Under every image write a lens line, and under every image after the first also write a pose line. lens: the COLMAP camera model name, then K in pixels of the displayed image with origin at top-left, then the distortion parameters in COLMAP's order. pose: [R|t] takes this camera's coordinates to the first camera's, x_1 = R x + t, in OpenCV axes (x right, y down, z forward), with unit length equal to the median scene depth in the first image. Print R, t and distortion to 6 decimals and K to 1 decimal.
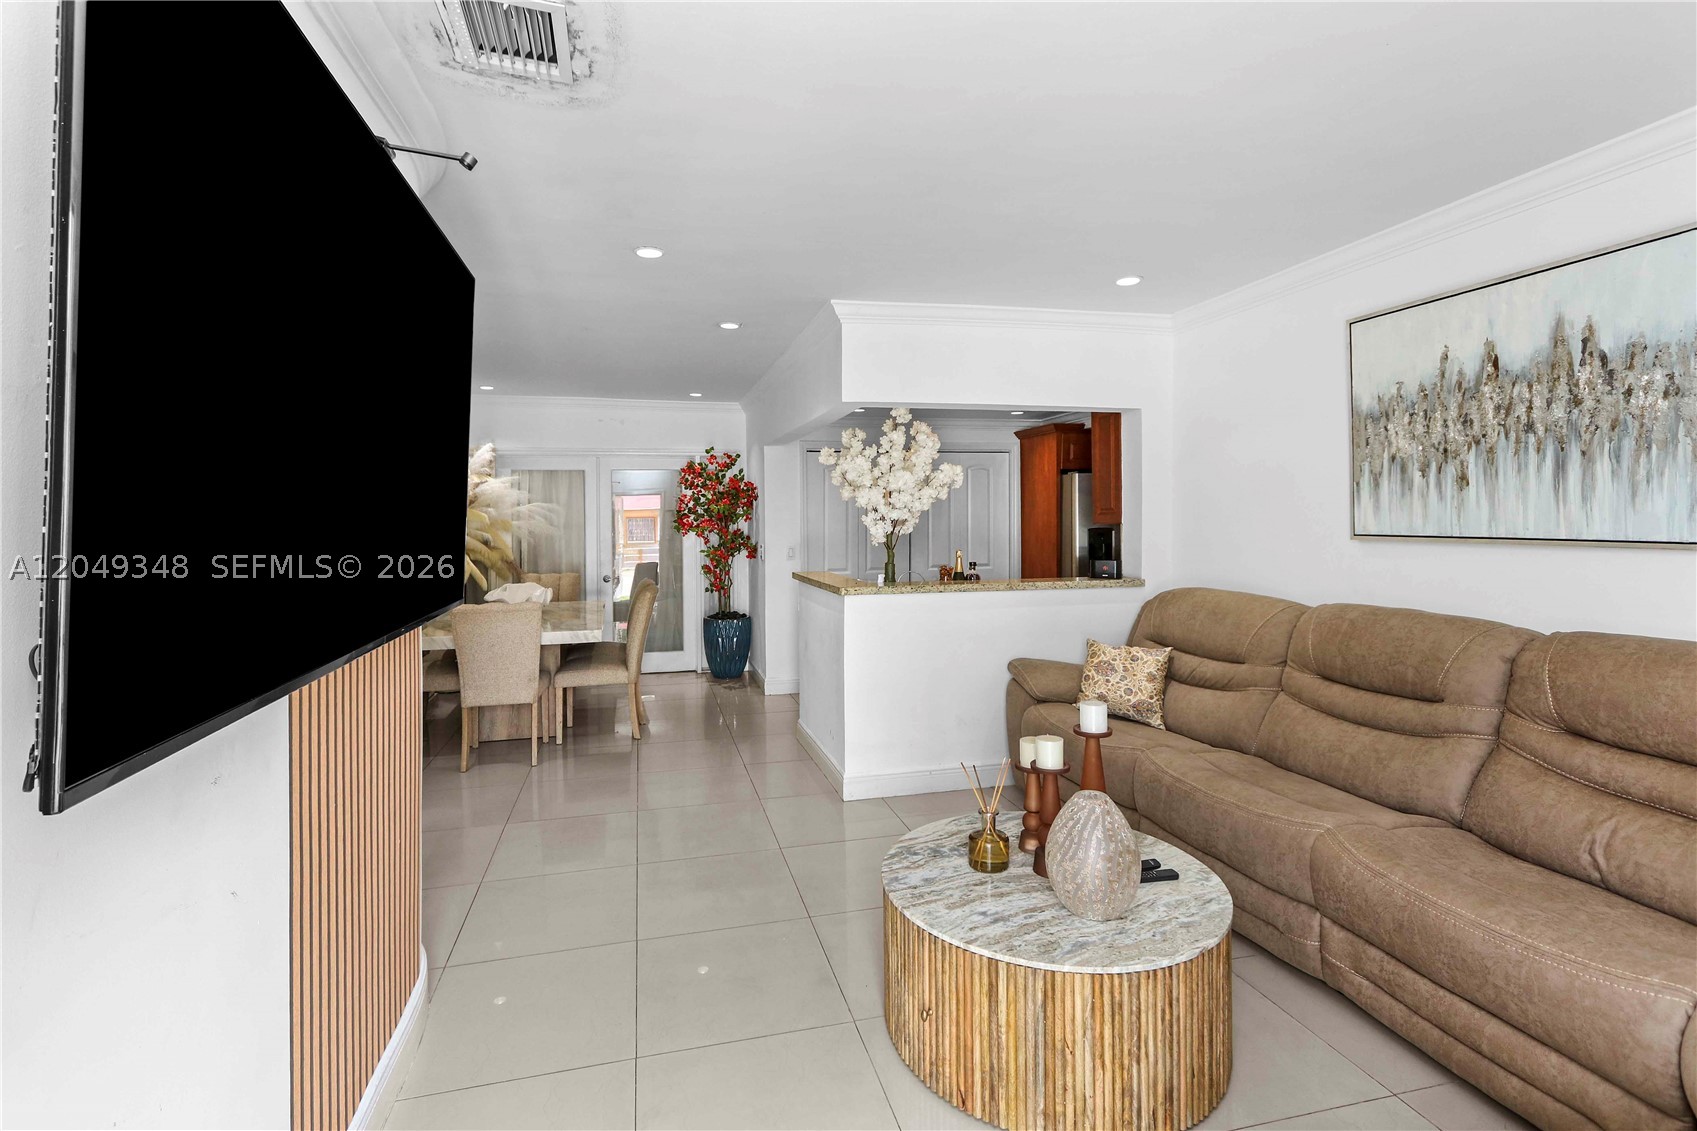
lens RADIAL K [[820.5, 0, 845.9], [0, 820.5, 503.5], [0, 0, 1]] dist [0.002767, 0.000952]
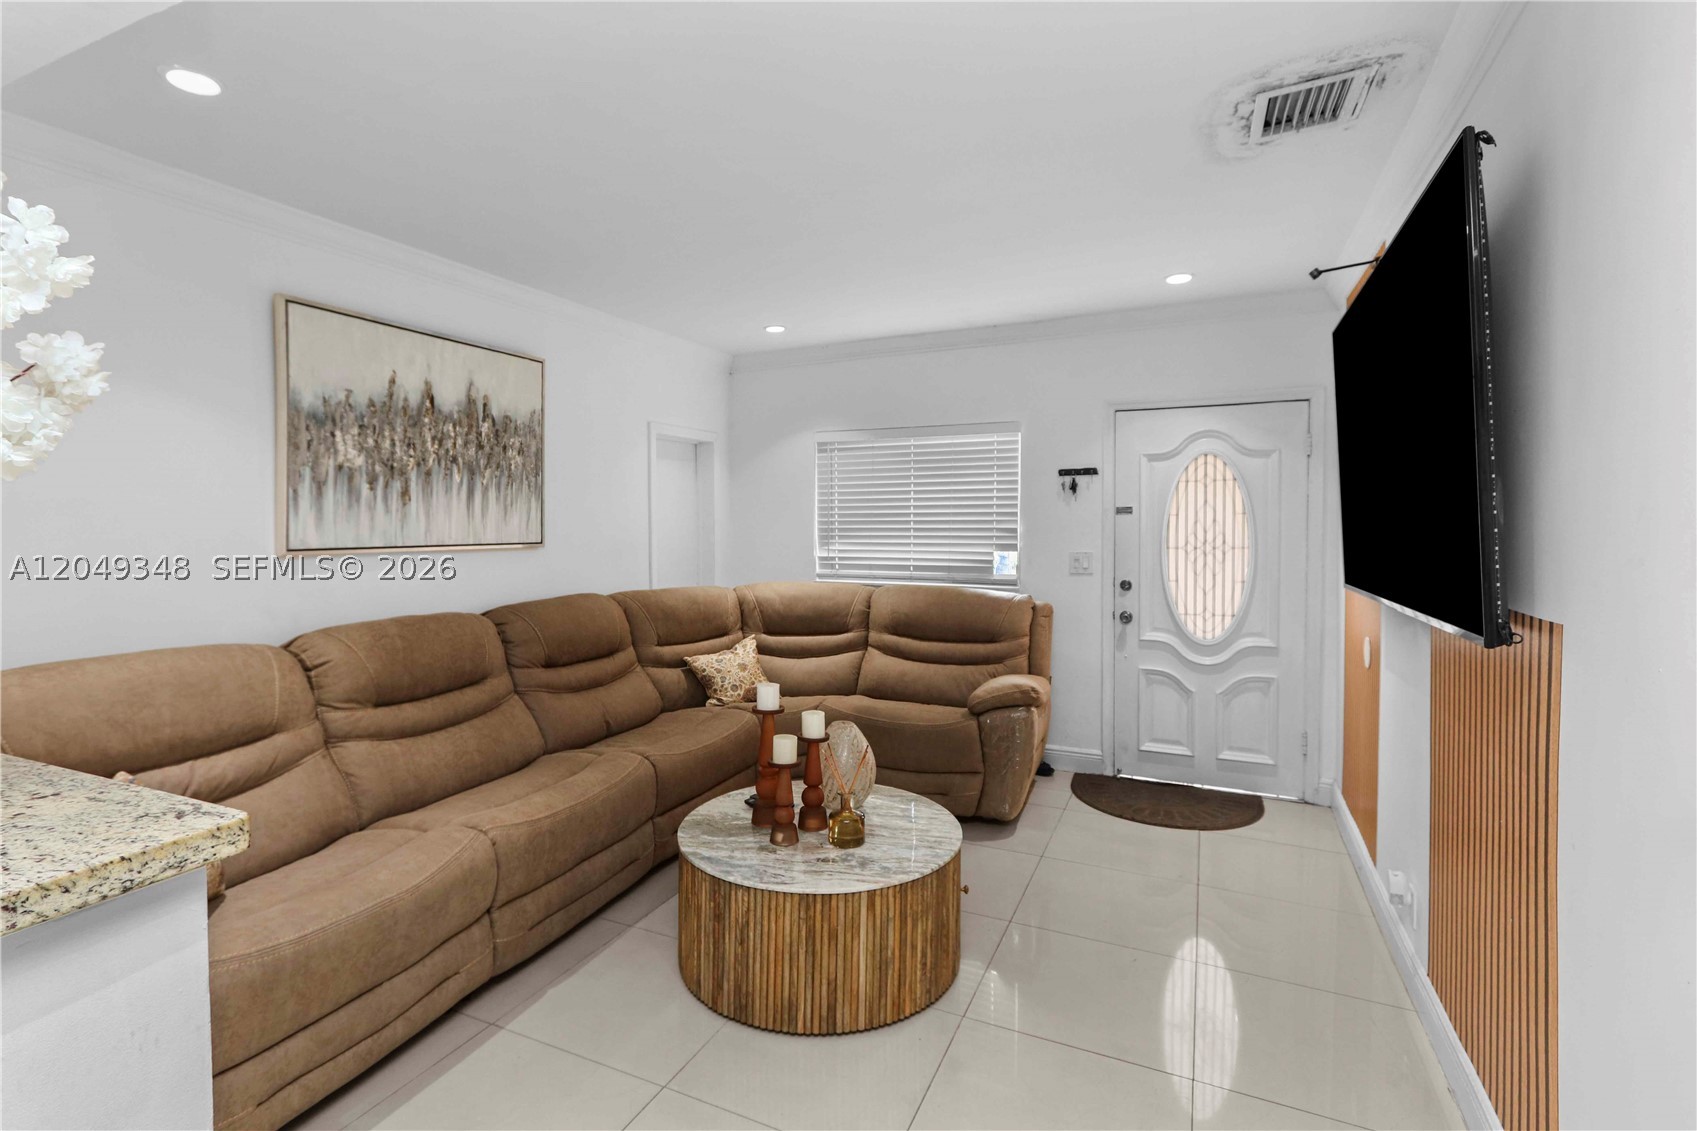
lens RADIAL K [[793.7, 0, 823.4], [0, 793.7, 538.9], [0, 0, 1]] dist [0.002348, 0.000131]
pose [[-0.766659, -0.005993, 0.642026, -0.390073], [-0.004862, 0.999982, 0.003529, 0.024240], [-0.642036, -0.000416, -0.766674, 1.481470]]
